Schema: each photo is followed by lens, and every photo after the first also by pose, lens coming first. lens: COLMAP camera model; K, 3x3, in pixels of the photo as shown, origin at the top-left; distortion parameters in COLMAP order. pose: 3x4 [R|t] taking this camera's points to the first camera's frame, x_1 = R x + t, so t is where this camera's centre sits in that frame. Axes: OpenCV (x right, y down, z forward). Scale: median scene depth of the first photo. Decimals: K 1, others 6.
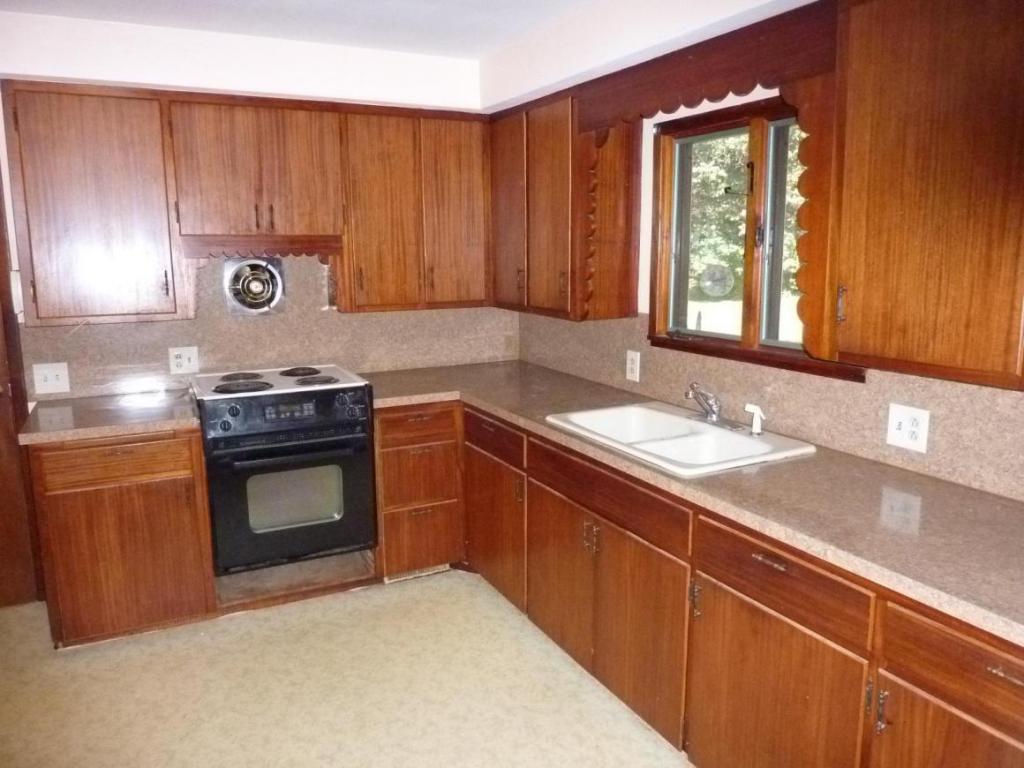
lens RADIAL K [[755.0, 0, 510.5], [0, 755.0, 379.2], [0, 0, 1]] dist [-0.017561, -0.019097]
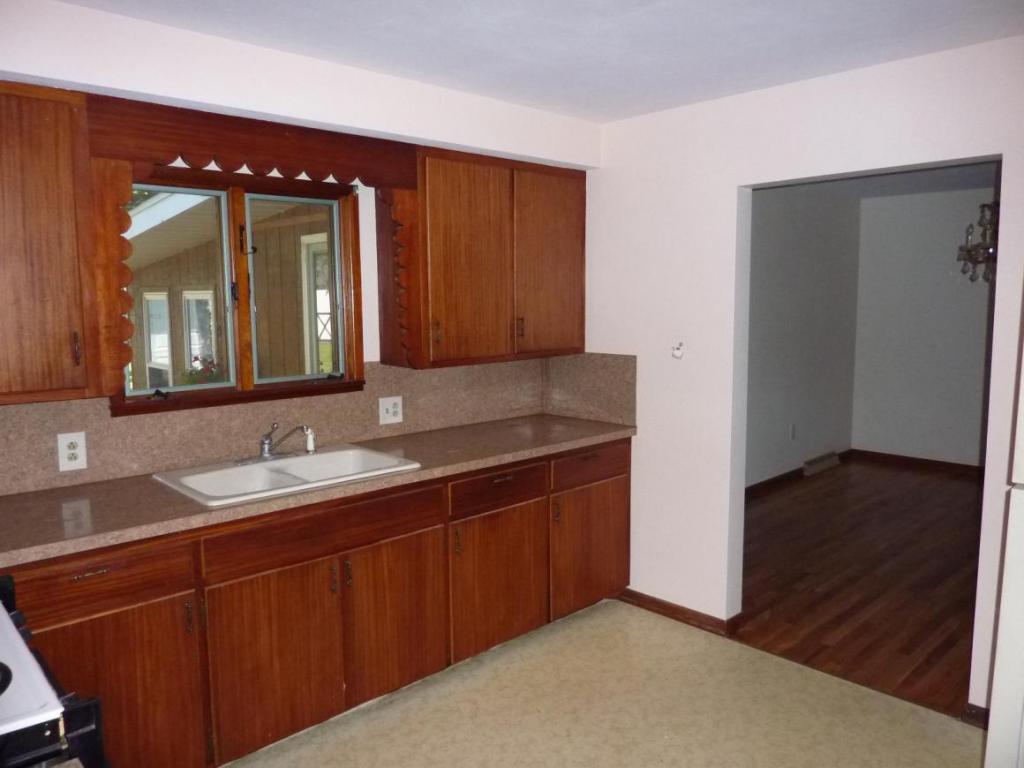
lens RADIAL K [[755.0, 0, 509.9], [0, 755.0, 384.7], [0, 0, 1]] dist [-0.017561, -0.019097]
pose [[-0.276557, -0.100471, 0.955731, -0.982679], [0.176652, 0.972258, 0.153325, -0.174053], [-0.944622, 0.211235, -0.251136, 1.054821]]
